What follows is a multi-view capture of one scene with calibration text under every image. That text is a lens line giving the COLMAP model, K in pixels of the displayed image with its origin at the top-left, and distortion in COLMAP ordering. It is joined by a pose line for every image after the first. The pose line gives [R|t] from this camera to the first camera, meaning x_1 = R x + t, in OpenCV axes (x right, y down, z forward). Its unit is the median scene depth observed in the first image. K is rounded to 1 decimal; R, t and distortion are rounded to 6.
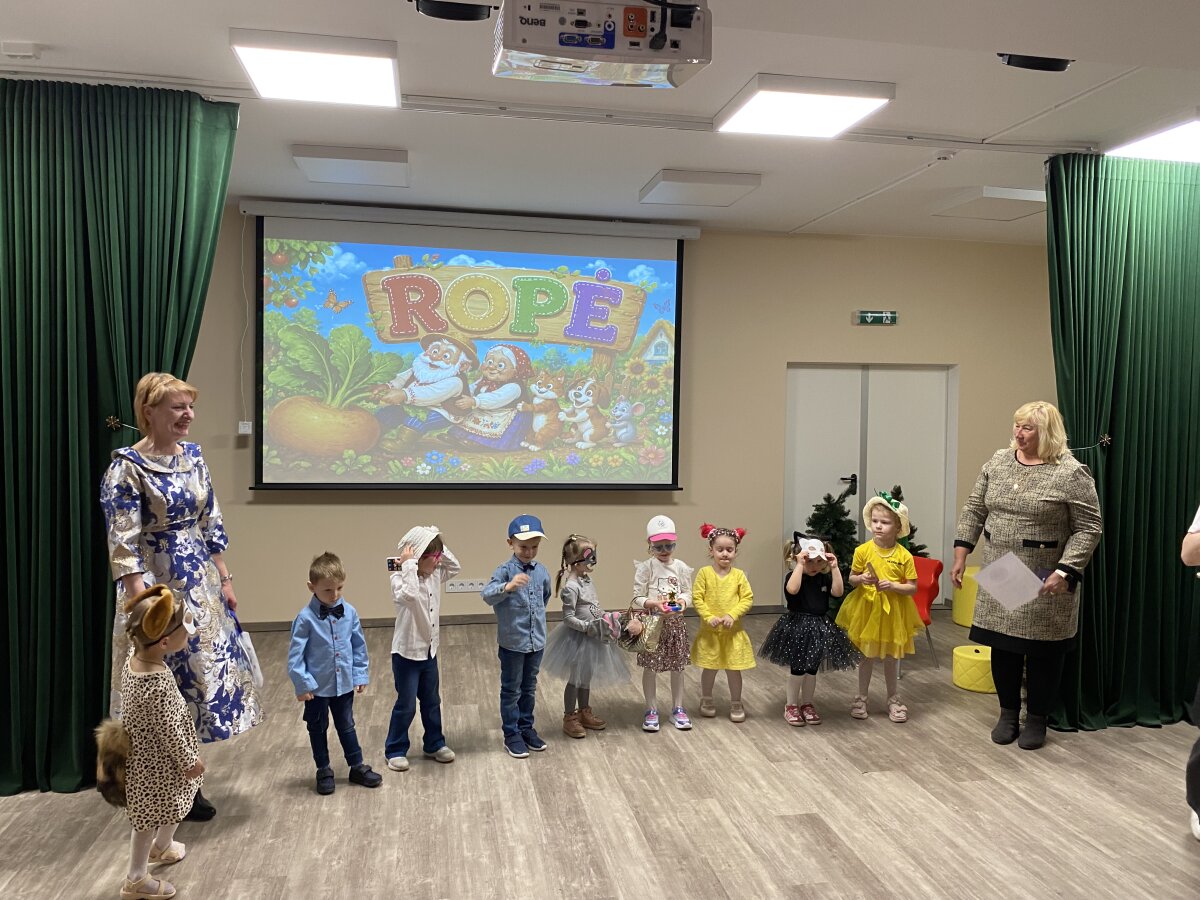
lens RADIAL K [[917.1, 0, 598.2], [0, 917.1, 443.2], [0, 0, 1]] dist [0.022474, -0.030989]
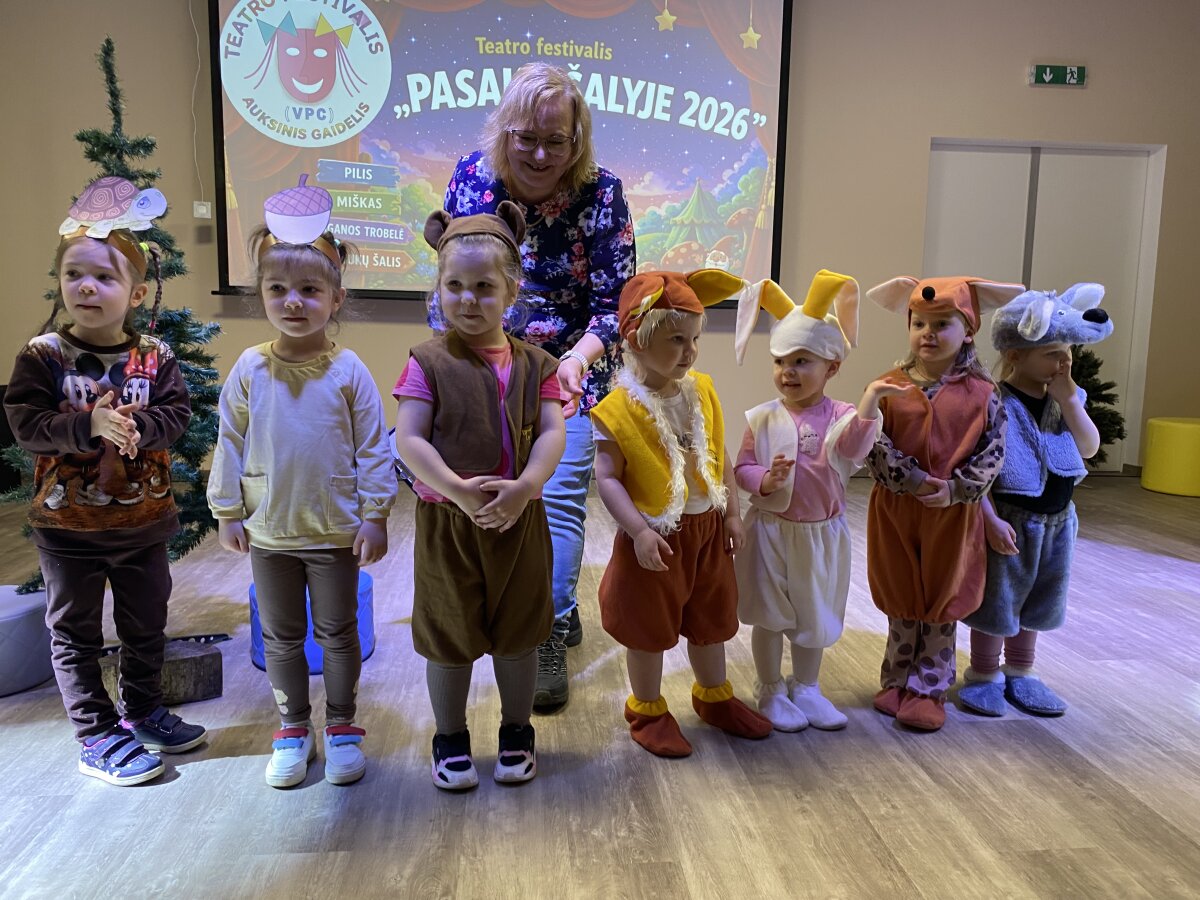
lens RADIAL K [[917.1, 0, 616.0], [0, 917.1, 461.9], [0, 0, 1]] dist [0.022474, -0.030989]
pose [[0.997570, 0.013372, -0.068373, 0.014684], [-0.006214, 0.994573, 0.103854, 0.179273], [0.069391, -0.103177, 0.992240, 0.417785]]
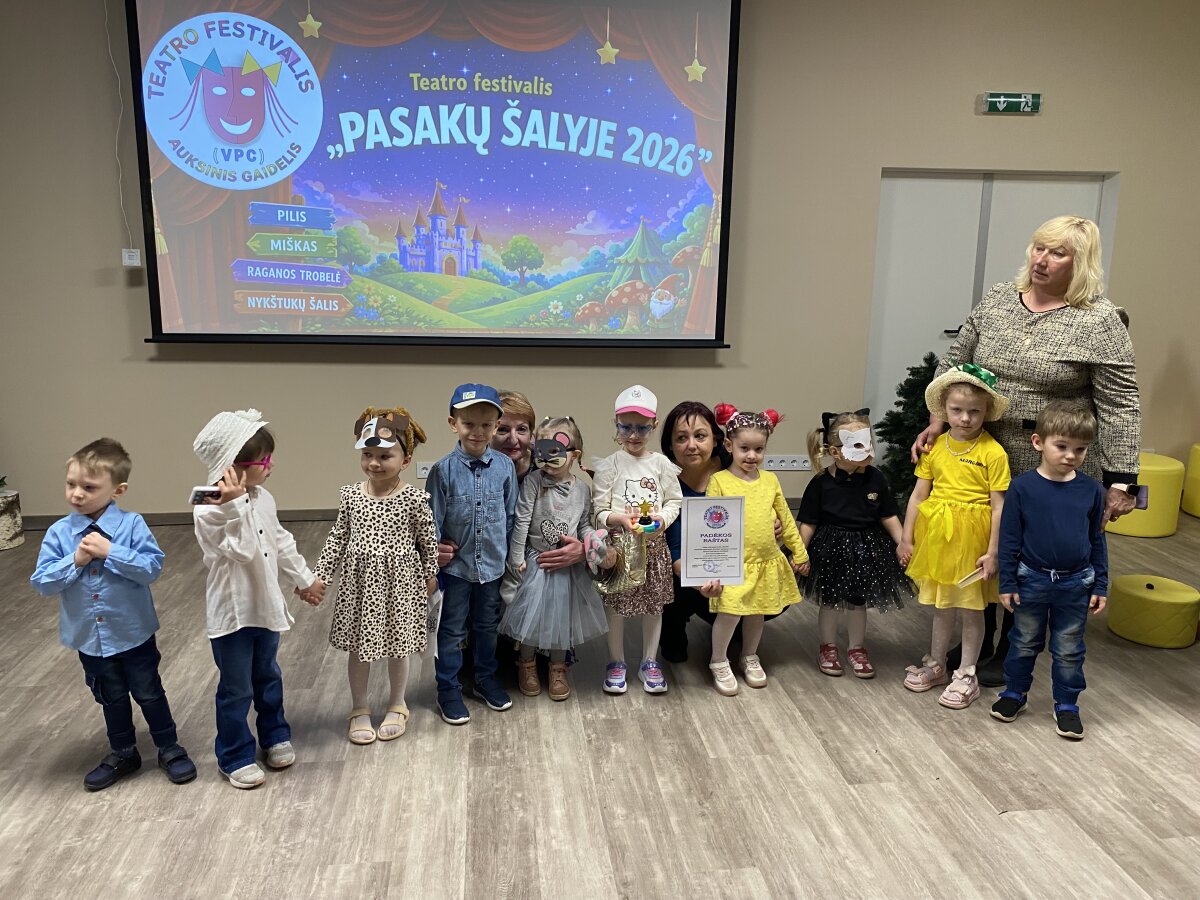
lens RADIAL K [[917.1, 0, 601.5], [0, 917.1, 450.9], [0, 0, 1]] dist [0.022474, -0.030989]
pose [[0.998462, 0.012726, -0.053953, 0.053400], [-0.003225, 0.984978, 0.172649, 0.011828], [0.055339, -0.172209, 0.983505, 0.449107]]
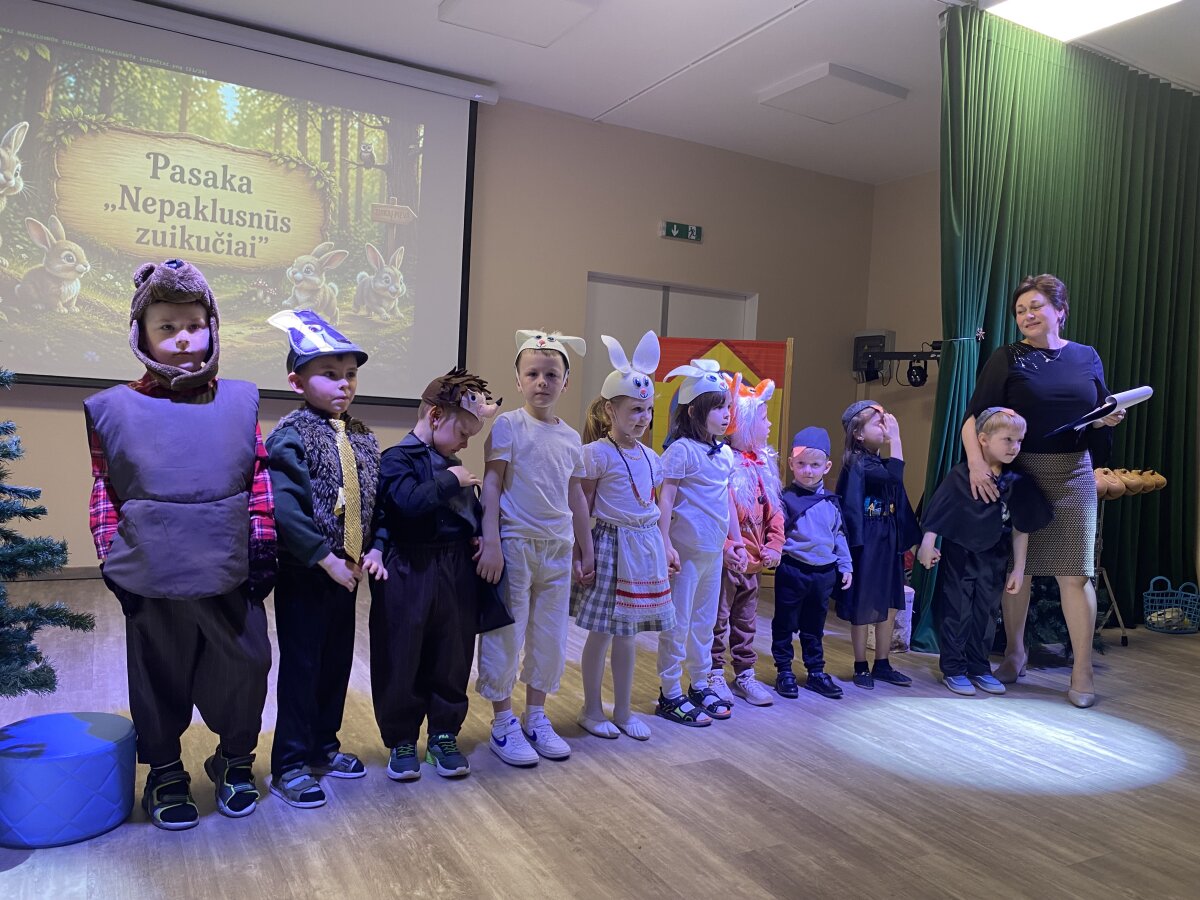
lens RADIAL K [[917.1, 0, 609.2], [0, 917.1, 450.5], [0, 0, 1]] dist [0.022474, -0.030989]
pose [[0.946668, 0.027228, 0.321057, -0.090632], [-0.028703, 0.999588, -0.000138, 0.152051], [-0.320929, -0.009085, 0.947060, 0.319459]]
